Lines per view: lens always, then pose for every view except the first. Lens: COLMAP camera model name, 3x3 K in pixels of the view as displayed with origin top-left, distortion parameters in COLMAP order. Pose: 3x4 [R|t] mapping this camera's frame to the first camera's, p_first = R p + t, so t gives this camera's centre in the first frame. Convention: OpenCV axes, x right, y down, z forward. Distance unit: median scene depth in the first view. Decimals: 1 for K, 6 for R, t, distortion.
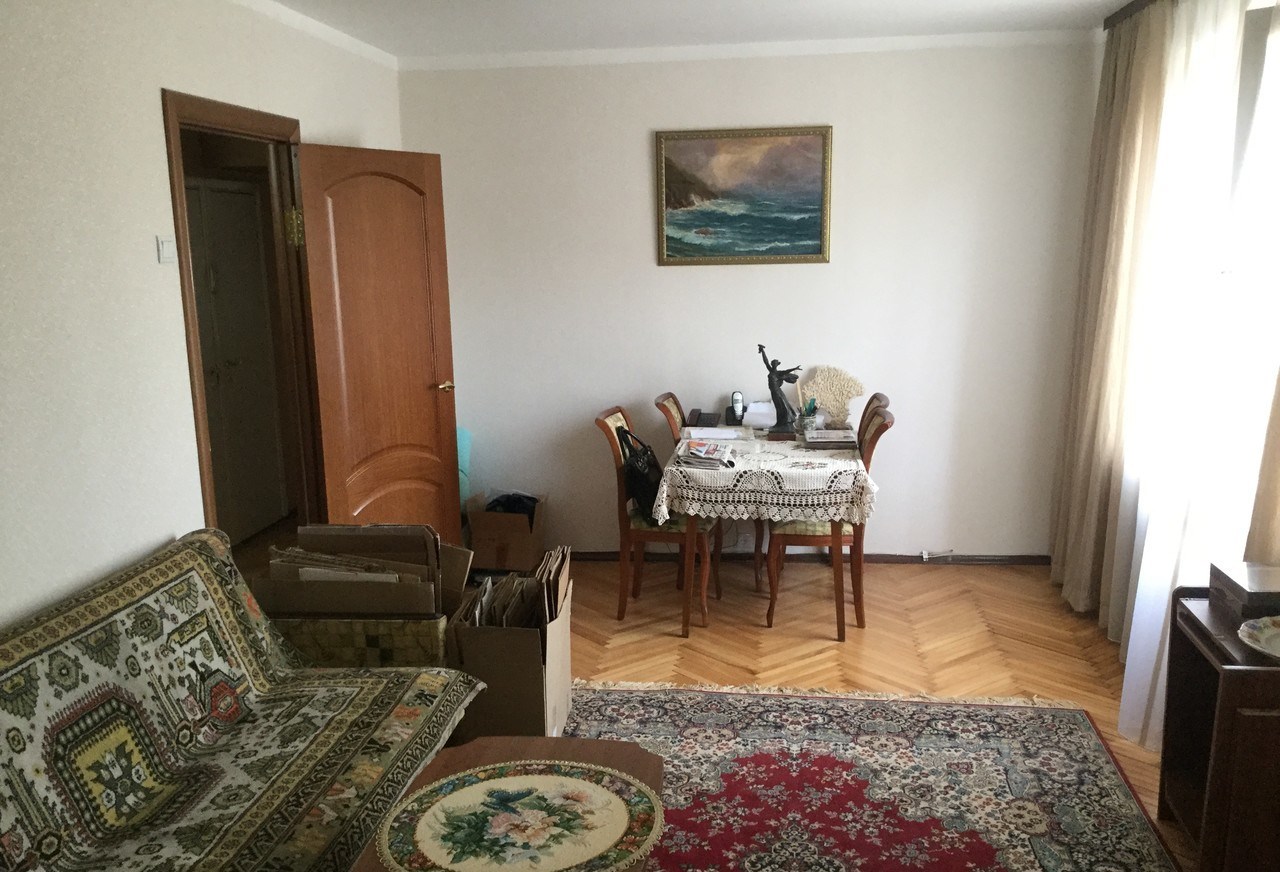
lens RADIAL K [[1124.5, 0, 640.0], [0, 1124.5, 436.0], [0, 0, 1]] dist [0.141466, -0.412387]
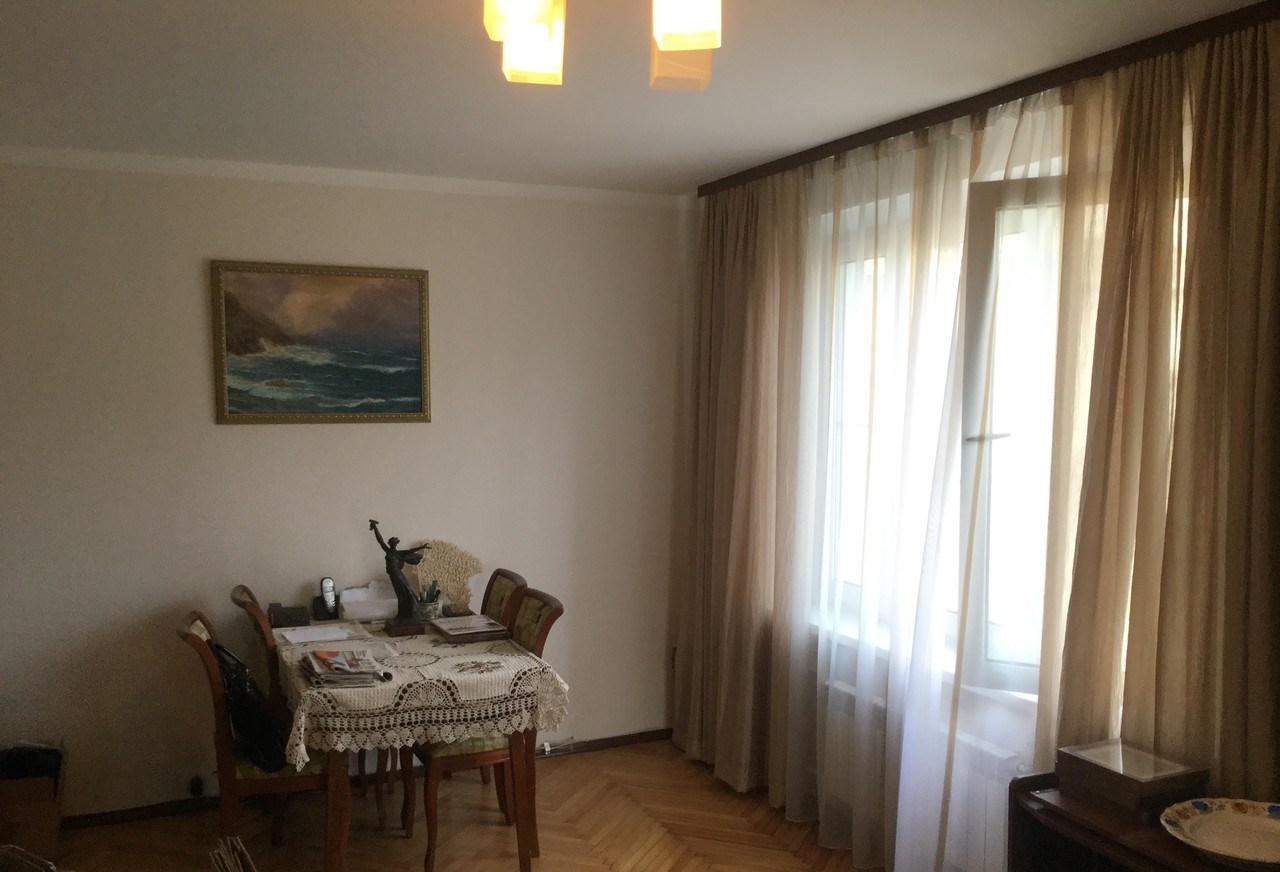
lens RADIAL K [[1124.5, 0, 640.0], [0, 1124.5, 436.0], [0, 0, 1]] dist [0.141466, -0.412387]
pose [[0.847621, -0.004309, 0.530585, -0.178953], [0.072587, 0.991508, -0.107907, -0.040985], [-0.525614, 0.129978, 0.840735, 0.204247]]
